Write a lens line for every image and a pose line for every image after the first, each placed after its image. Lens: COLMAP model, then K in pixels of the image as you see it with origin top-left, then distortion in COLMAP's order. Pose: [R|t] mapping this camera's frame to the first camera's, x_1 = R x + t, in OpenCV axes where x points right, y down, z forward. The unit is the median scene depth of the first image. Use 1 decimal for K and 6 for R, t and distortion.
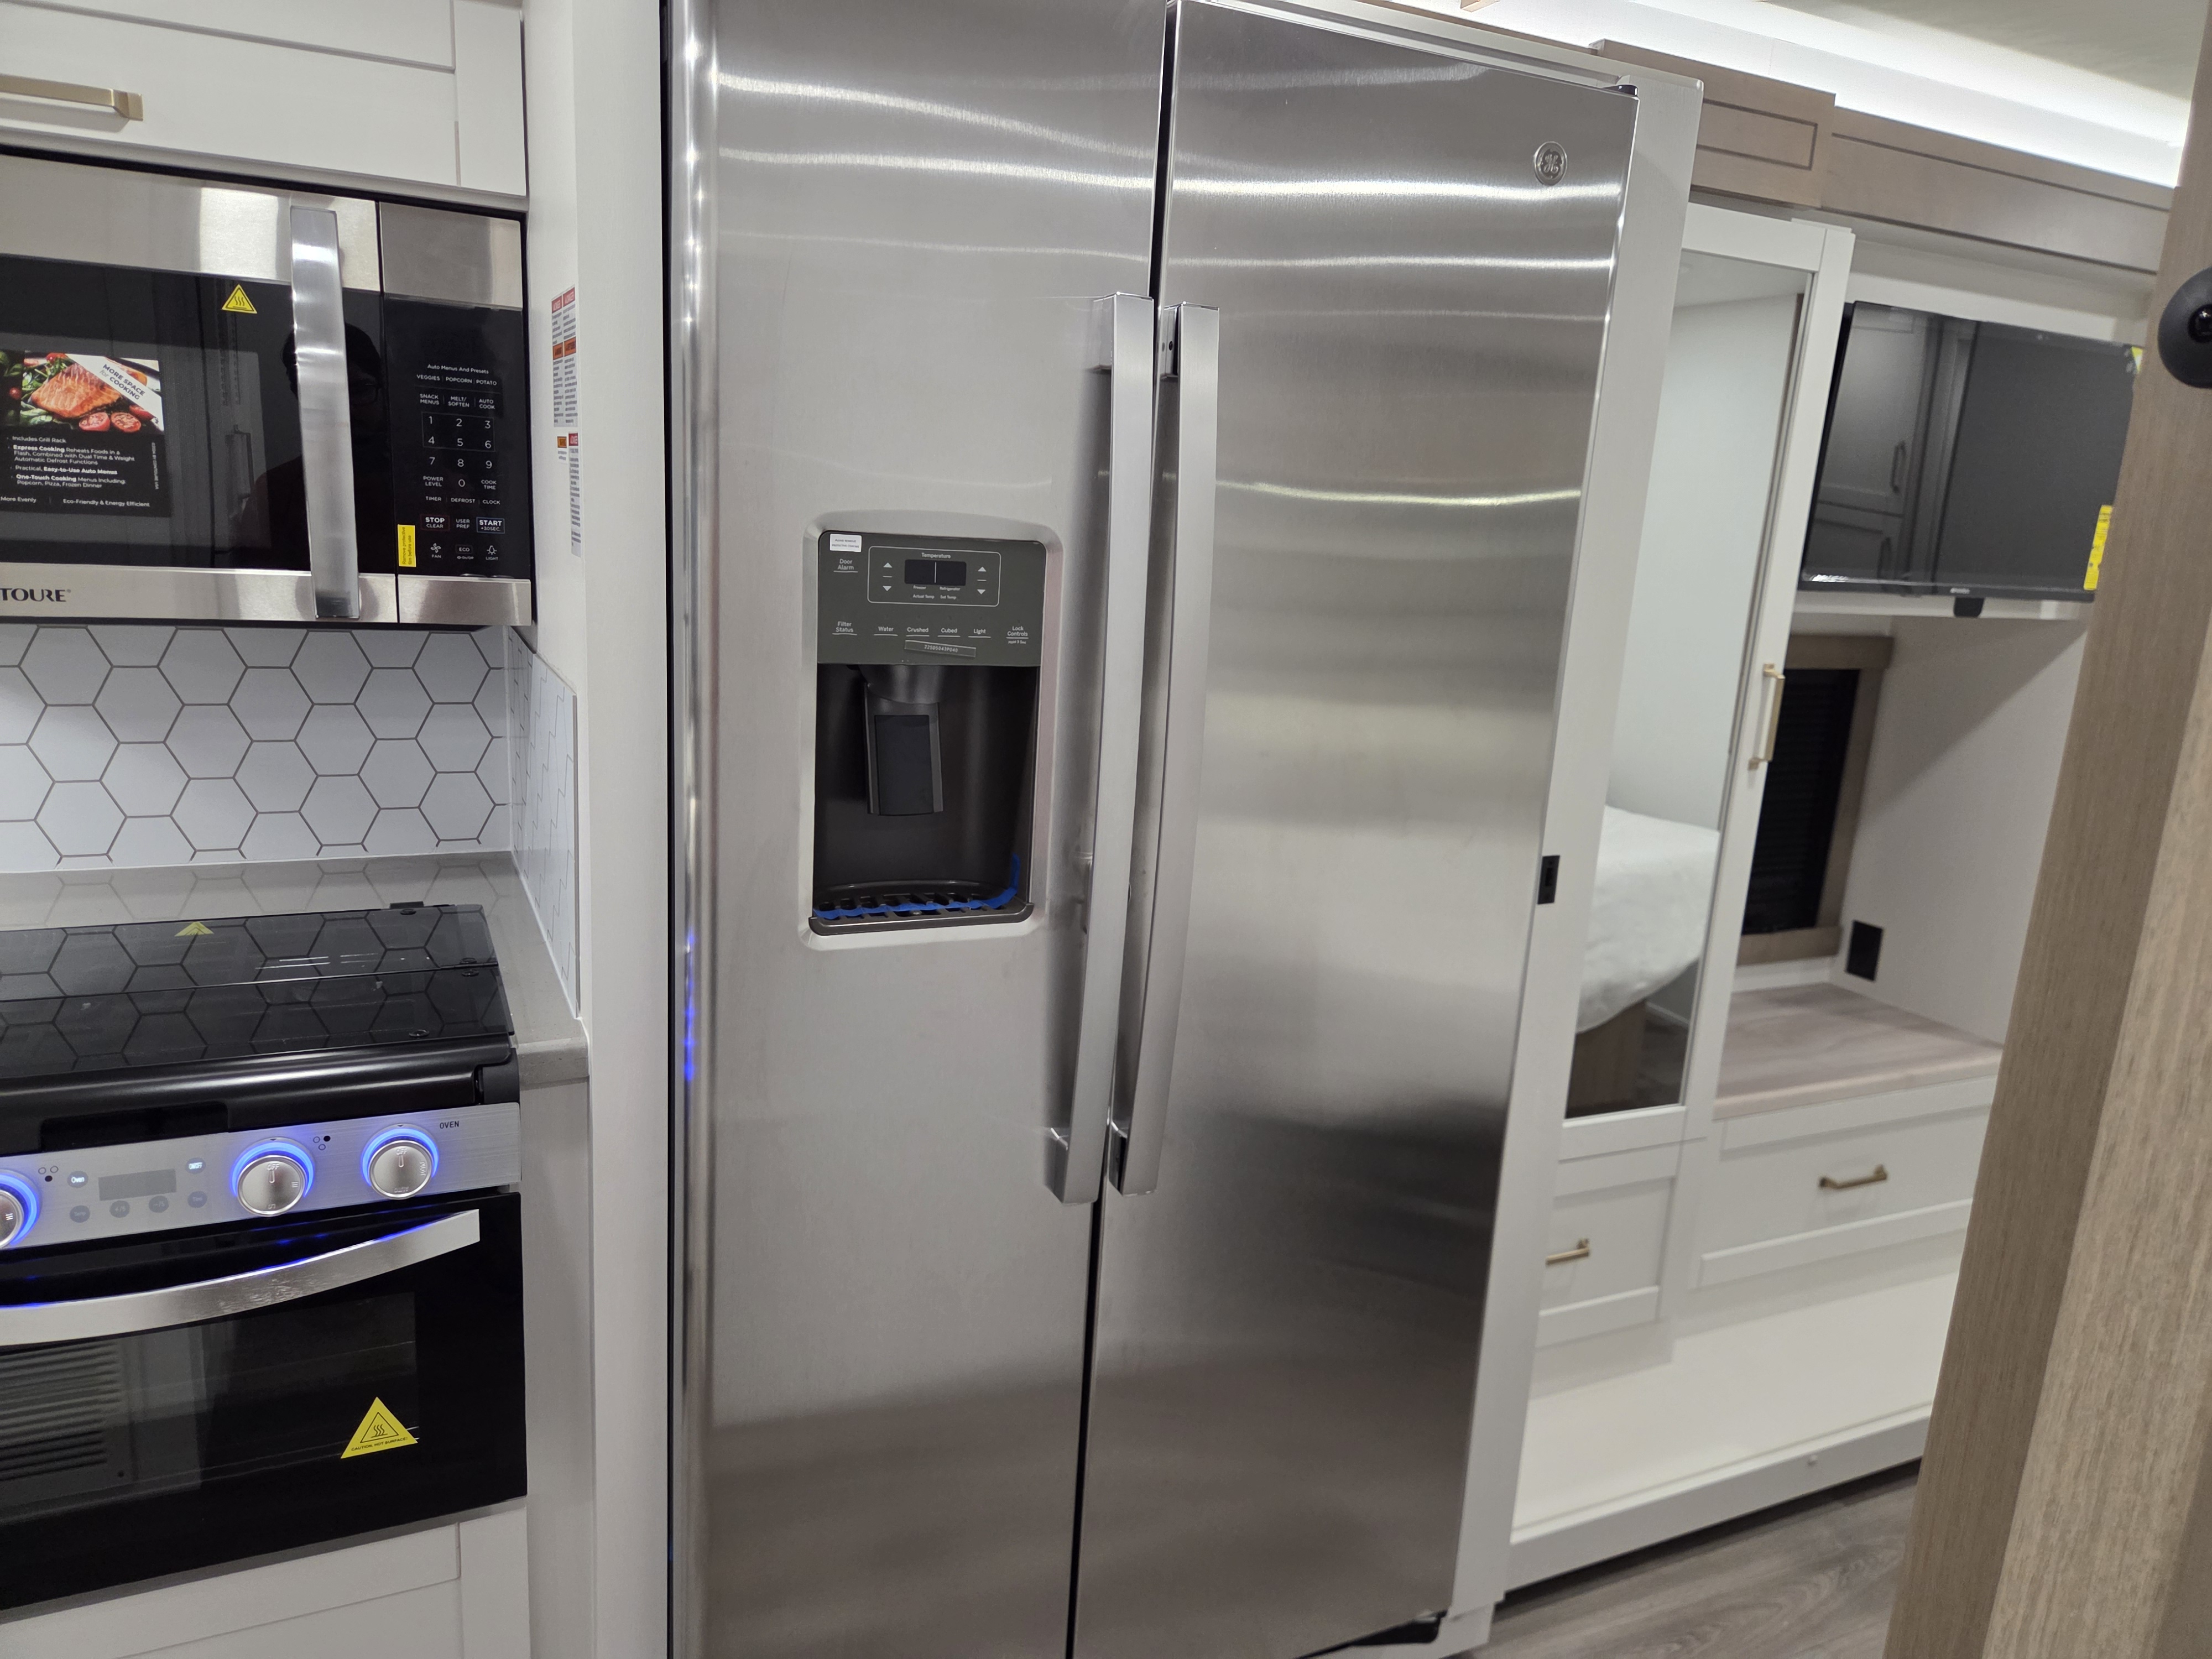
lens RADIAL K [[1477.5, 0, 1099.1], [0, 1477.5, 816.2], [0, 0, 1]] dist [0.078302, -0.078113]
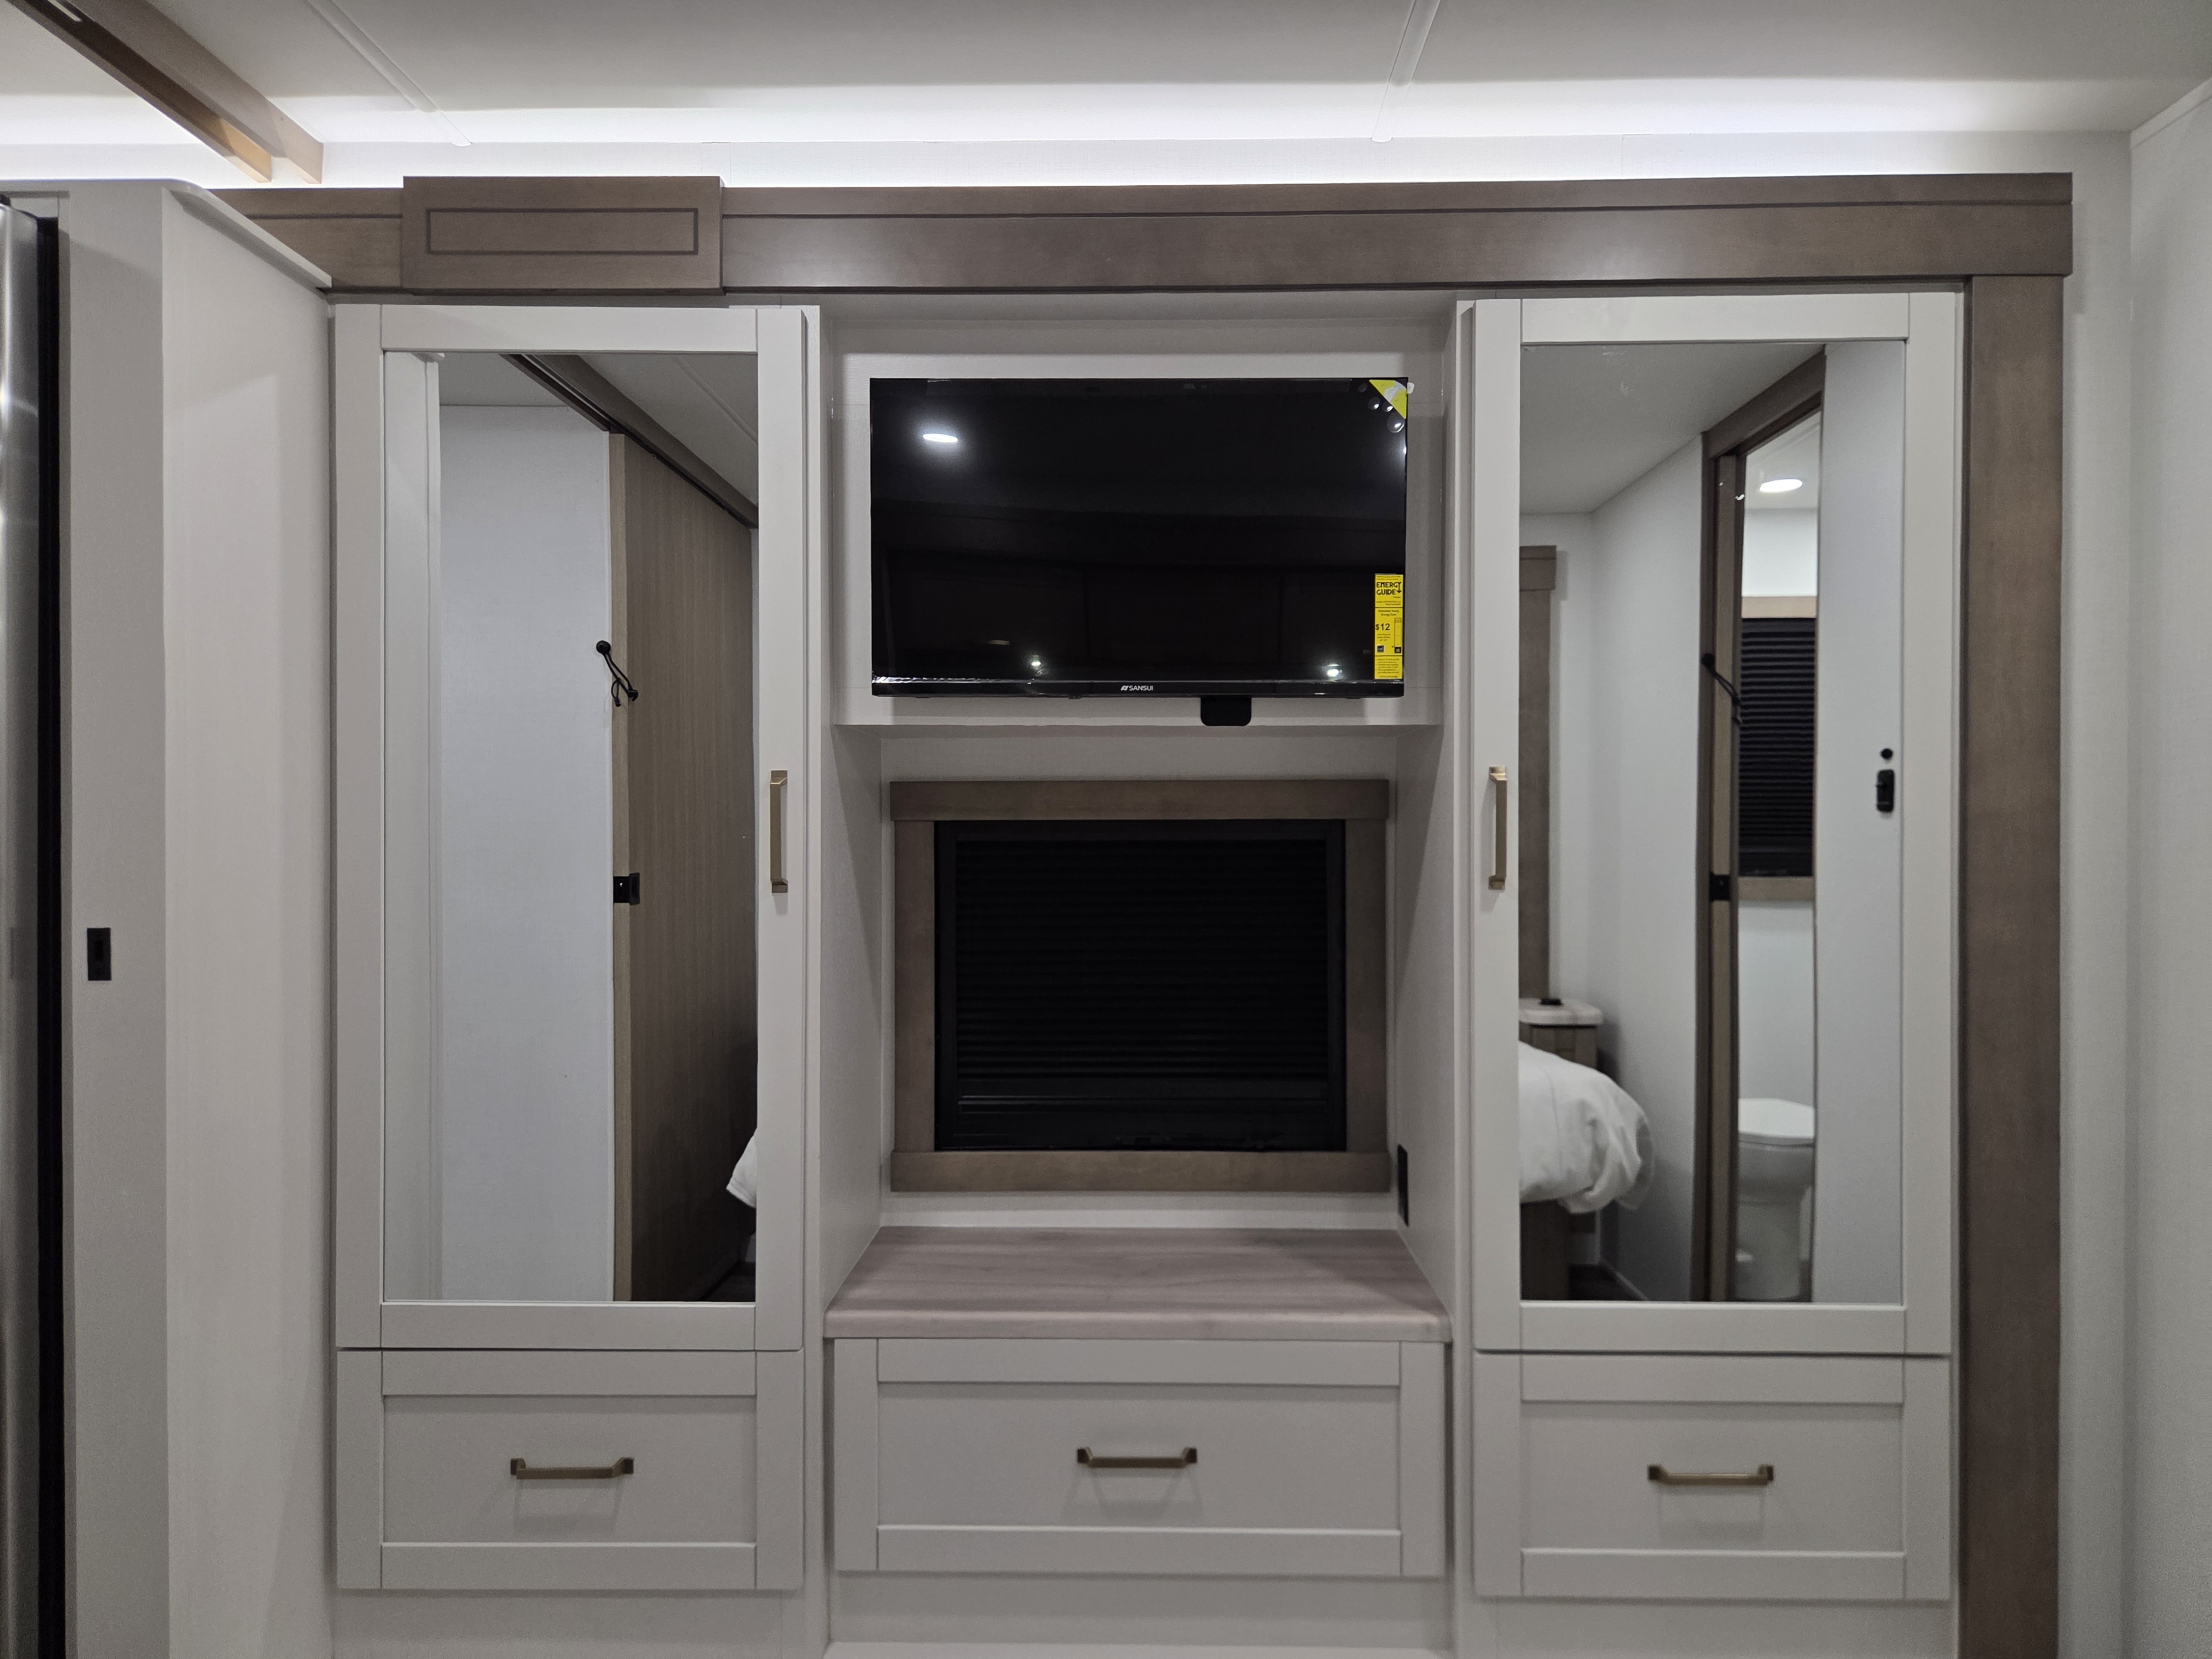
lens RADIAL K [[1477.5, 0, 1099.1], [0, 1477.5, 816.2], [0, 0, 1]] dist [0.078302, -0.078113]
pose [[0.893059, -0.055083, -0.446556, 0.873142], [-0.044039, 0.977012, -0.208588, 0.086287], [0.447780, 0.205947, 0.870103, 0.281723]]
